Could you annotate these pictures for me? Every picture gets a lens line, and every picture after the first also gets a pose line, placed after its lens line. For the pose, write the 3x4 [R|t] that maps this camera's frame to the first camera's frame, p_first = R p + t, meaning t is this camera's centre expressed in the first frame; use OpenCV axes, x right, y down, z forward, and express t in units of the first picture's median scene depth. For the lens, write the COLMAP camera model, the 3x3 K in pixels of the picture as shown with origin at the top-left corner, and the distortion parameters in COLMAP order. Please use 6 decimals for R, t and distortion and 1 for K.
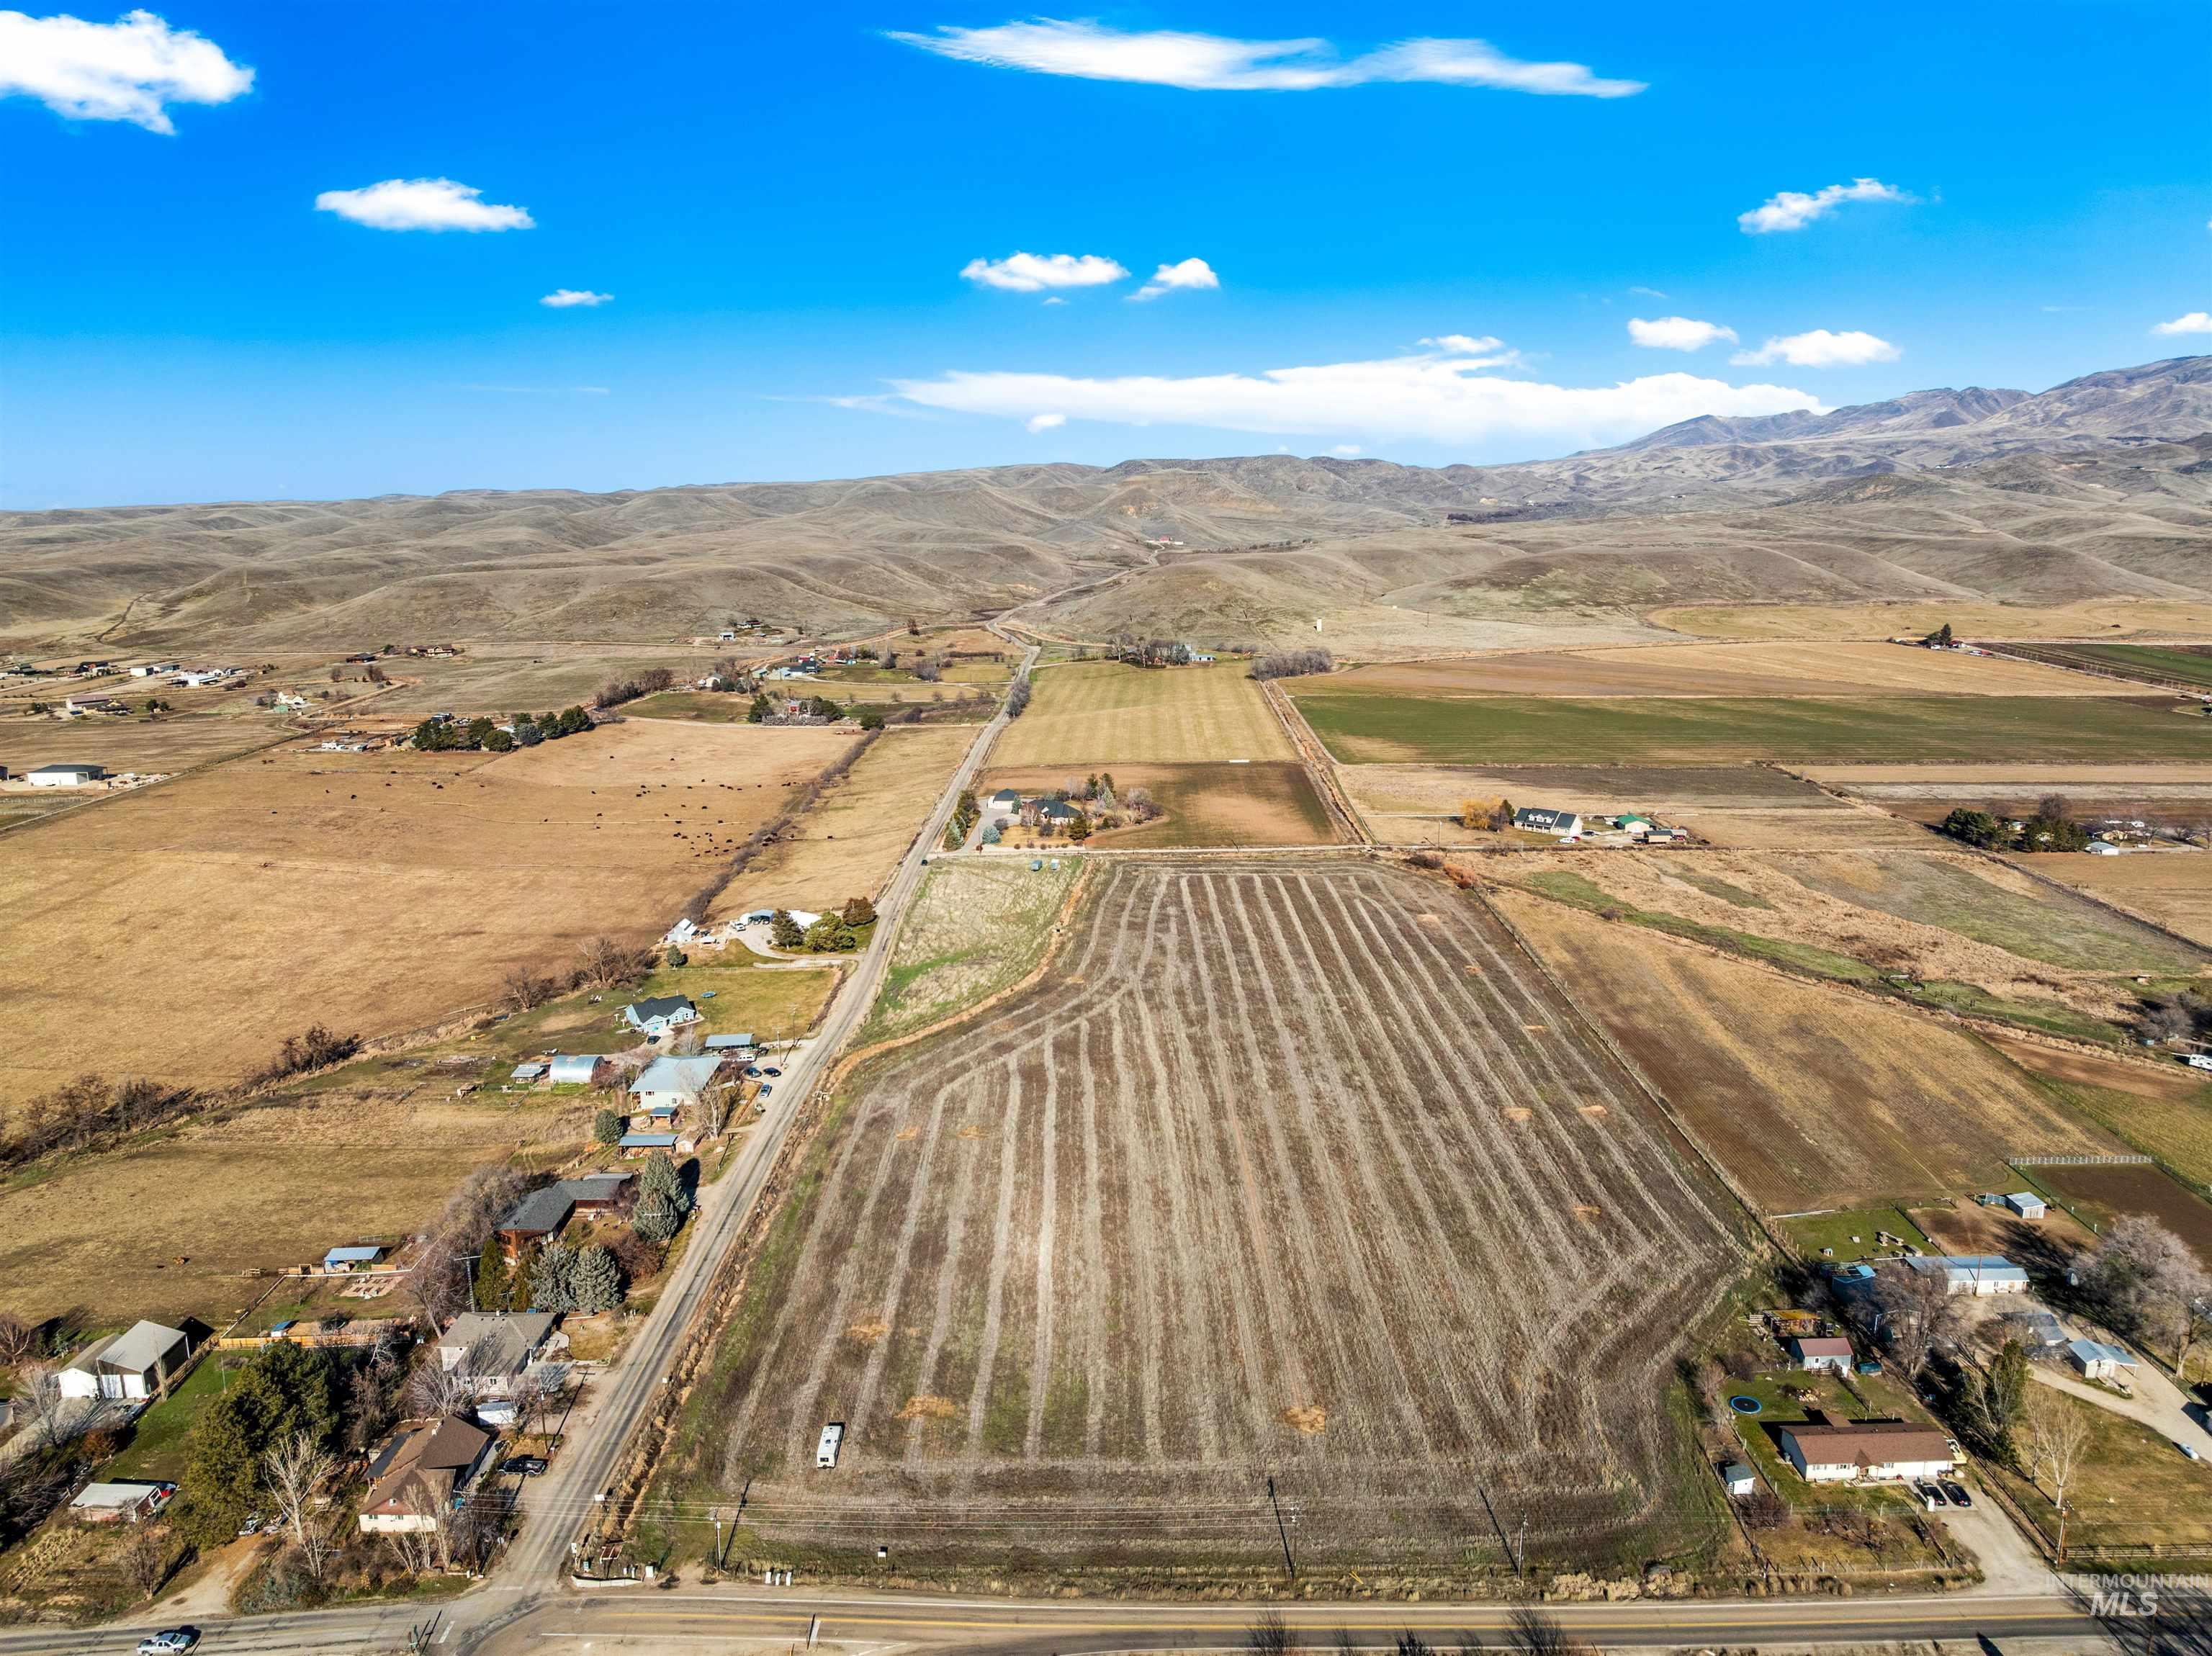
lens RADIAL K [[1551.3, 0, 1106.0], [0, 1551.3, 828.0], [0, 0, 1]] dist [-0.039173, -0.000959]
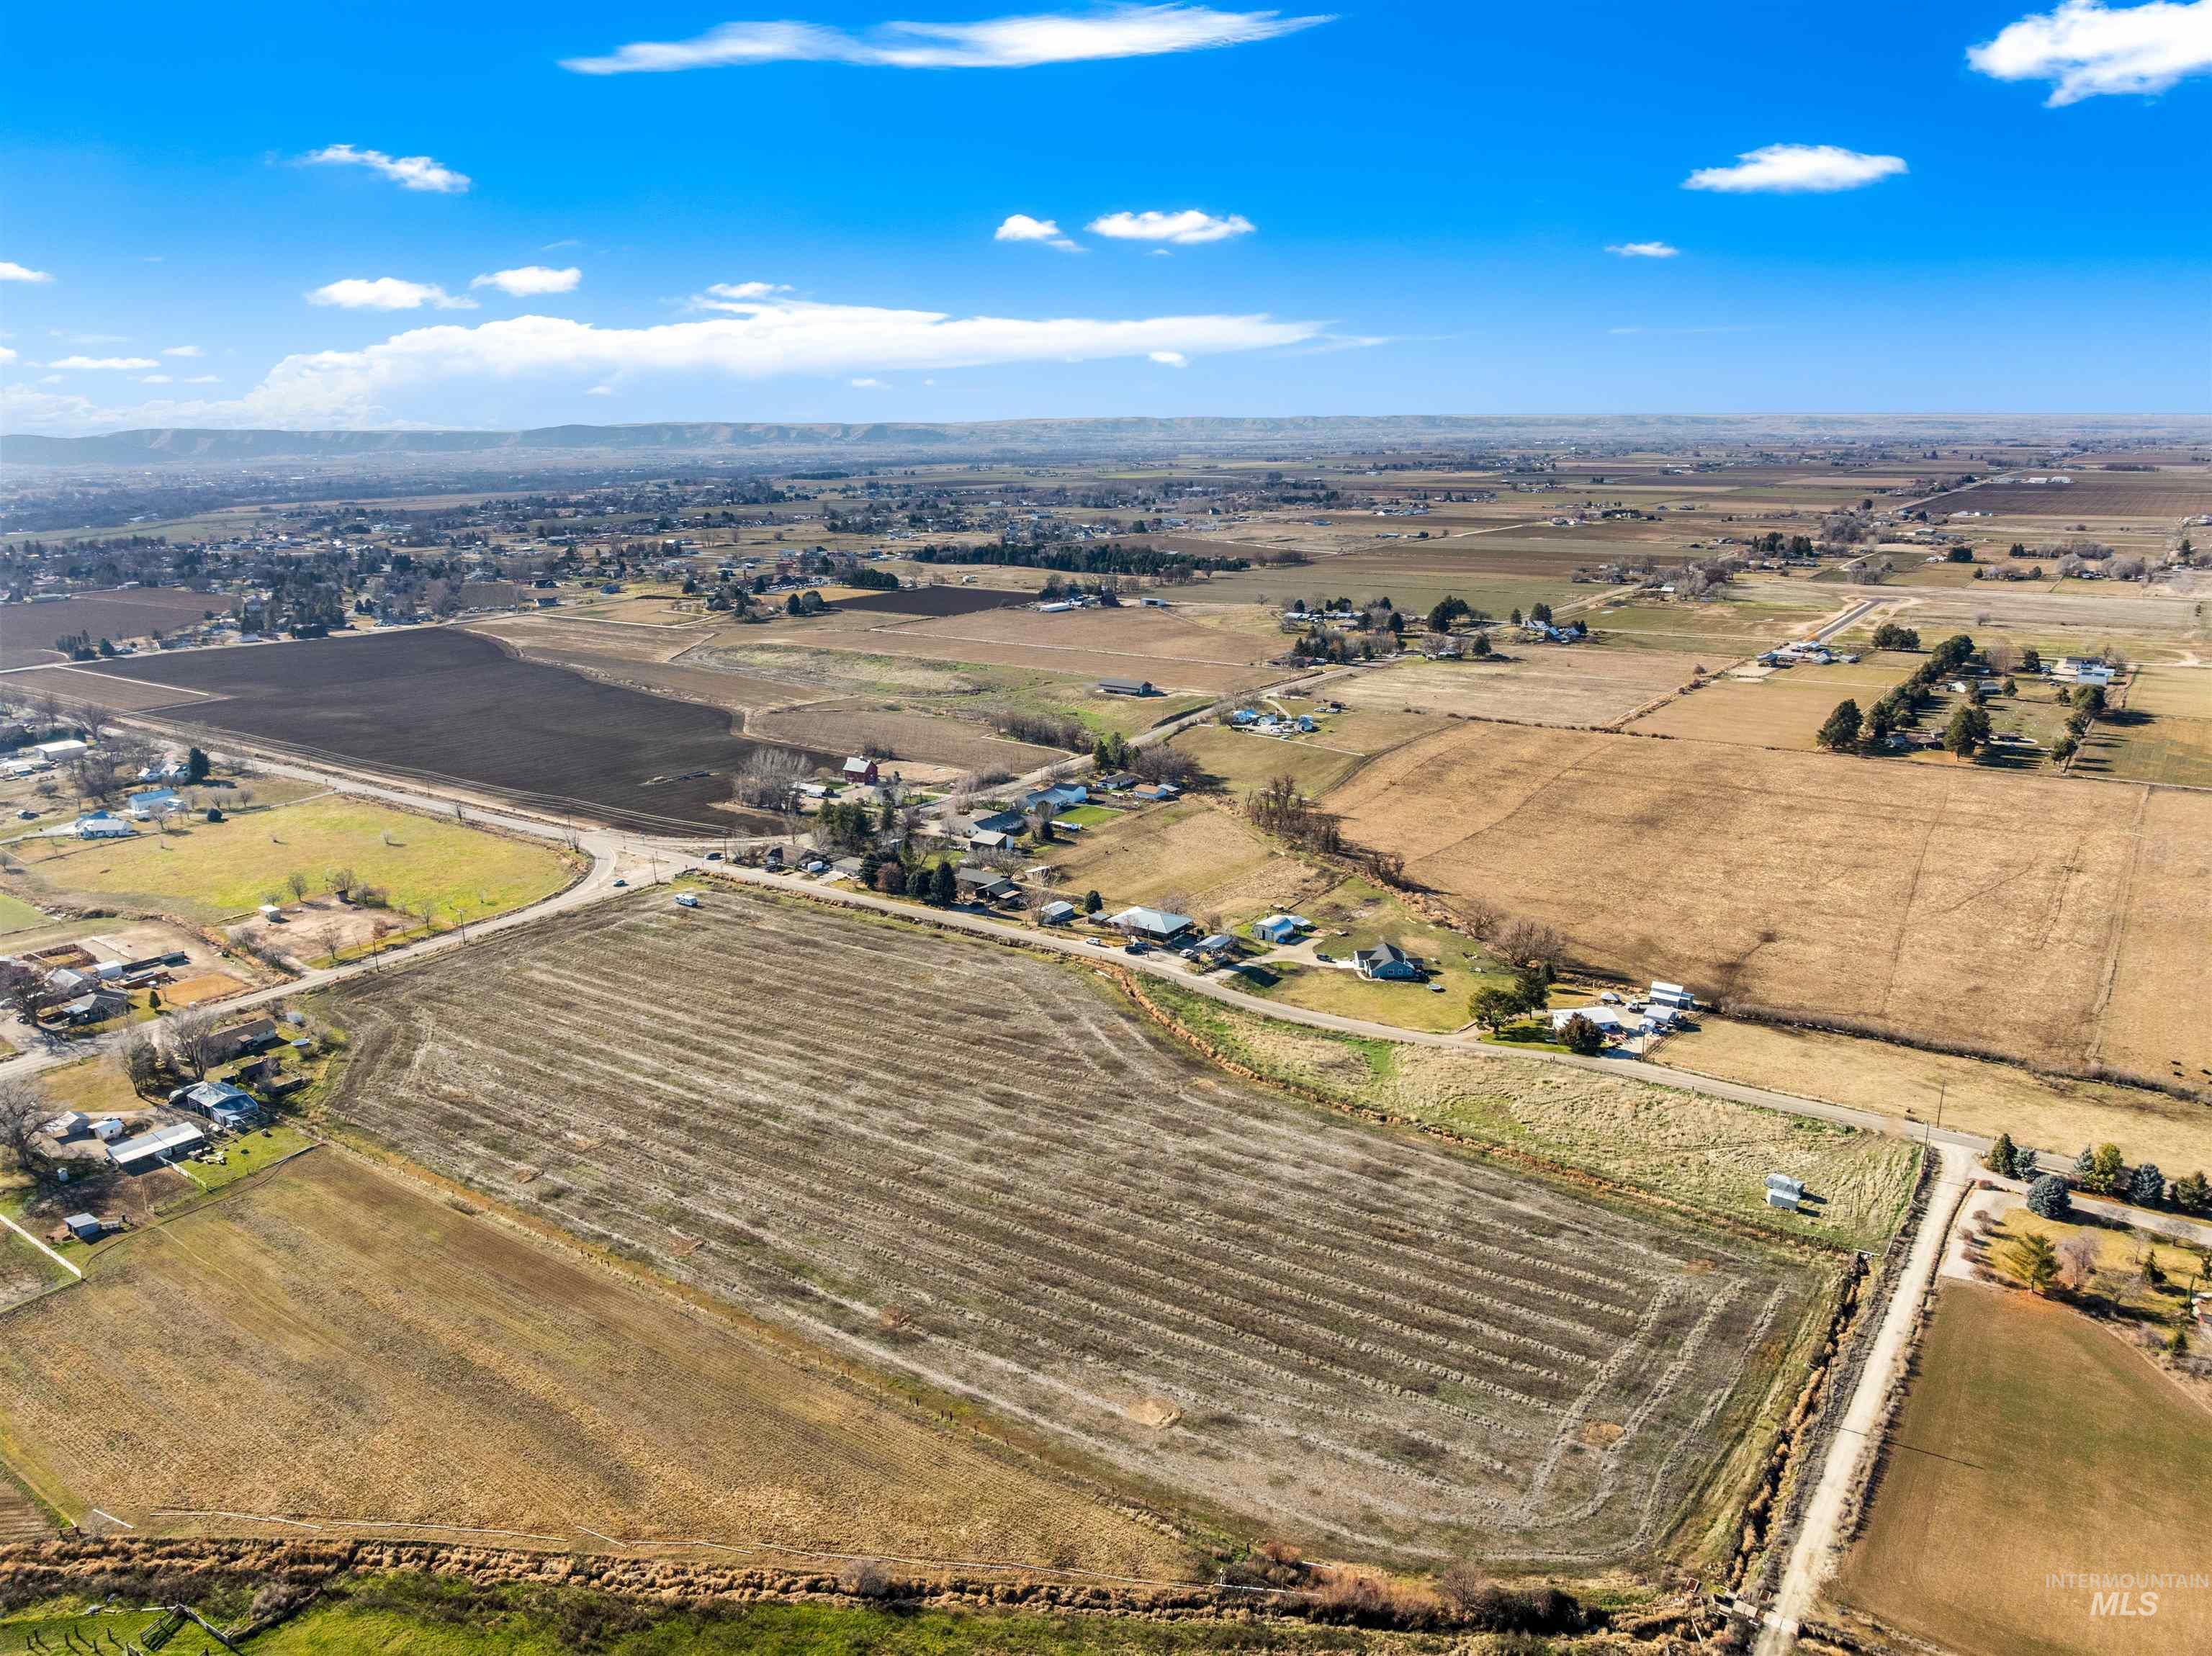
lens RADIAL K [[1550.2, 0, 1108.9], [0, 1550.2, 817.3], [0, 0, 1]] dist [-0.030945, -0.010685]
pose [[-0.568010, 0.225592, -0.791500, 0.616311], [-0.154043, 0.915564, 0.371500, -0.325338], [0.808477, 0.332941, -0.485299, 1.270202]]
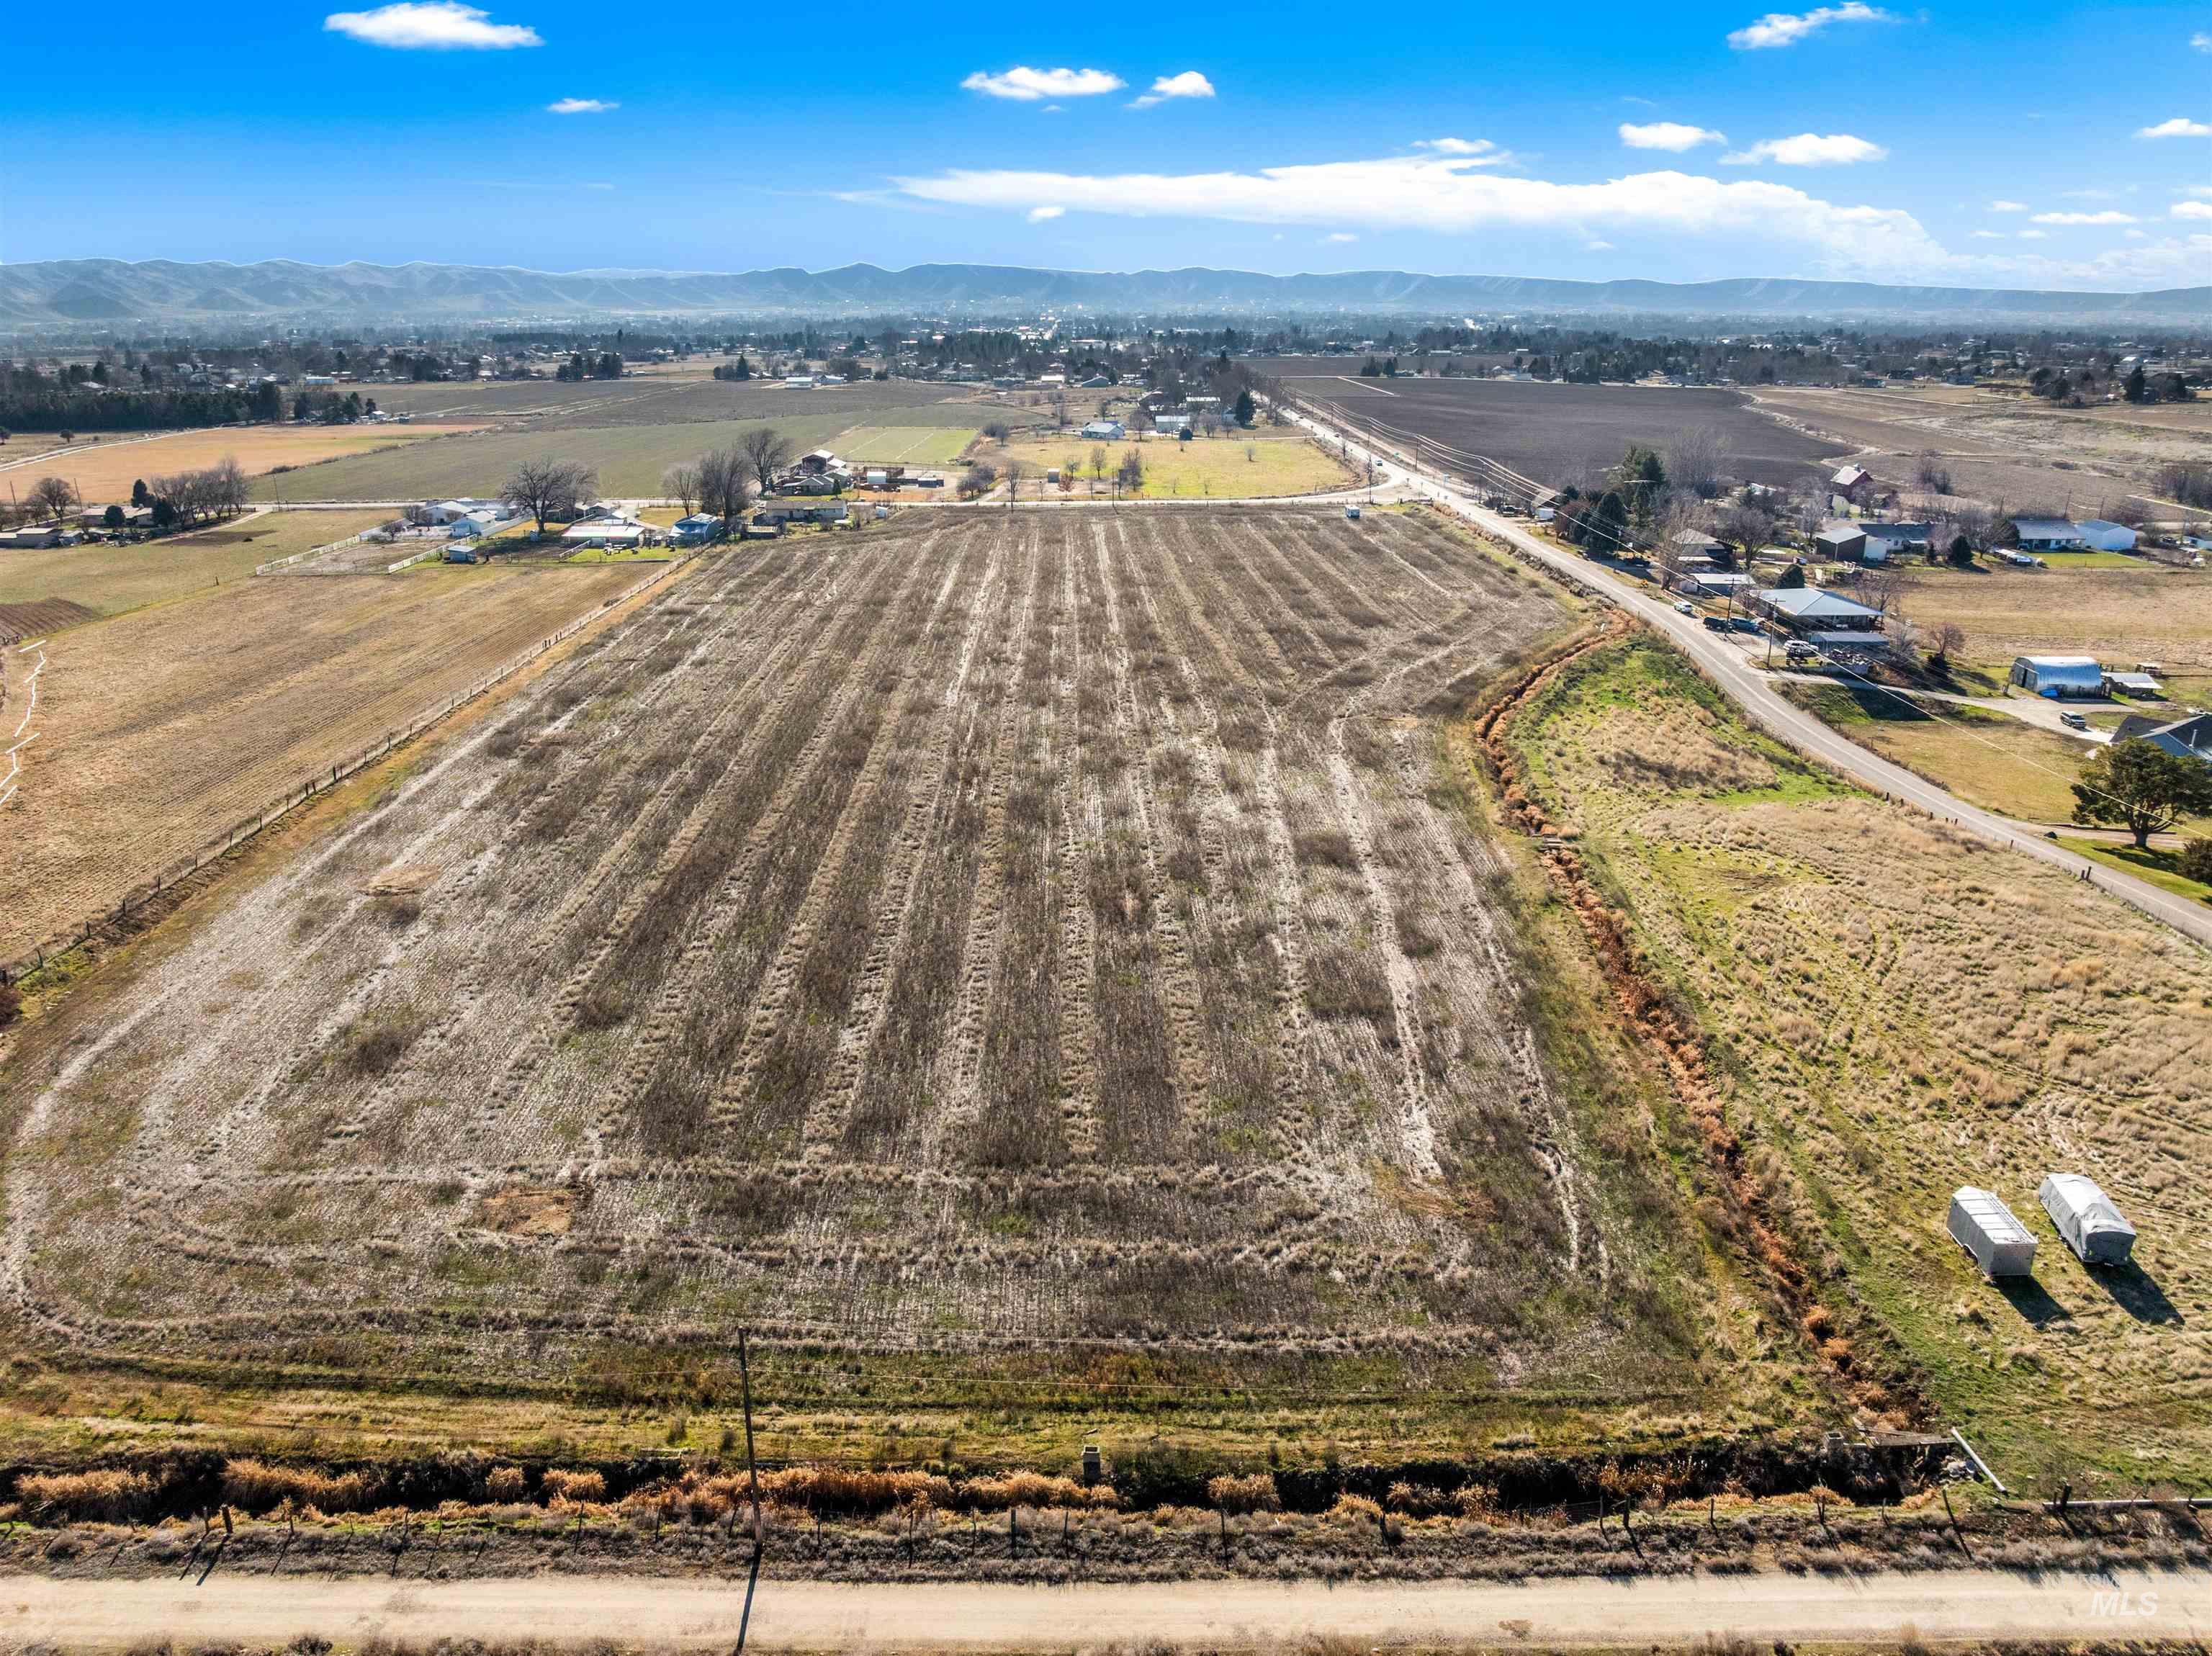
lens RADIAL K [[1550.2, 0, 1108.9], [0, 1550.2, 817.3], [0, 0, 1]] dist [-0.030945, -0.010685]
pose [[-0.999616, 0.021409, -0.017614, 0.077049], [0.009429, 0.860016, 0.510181, -0.119952], [0.026071, 0.509818, -0.859887, 1.379354]]
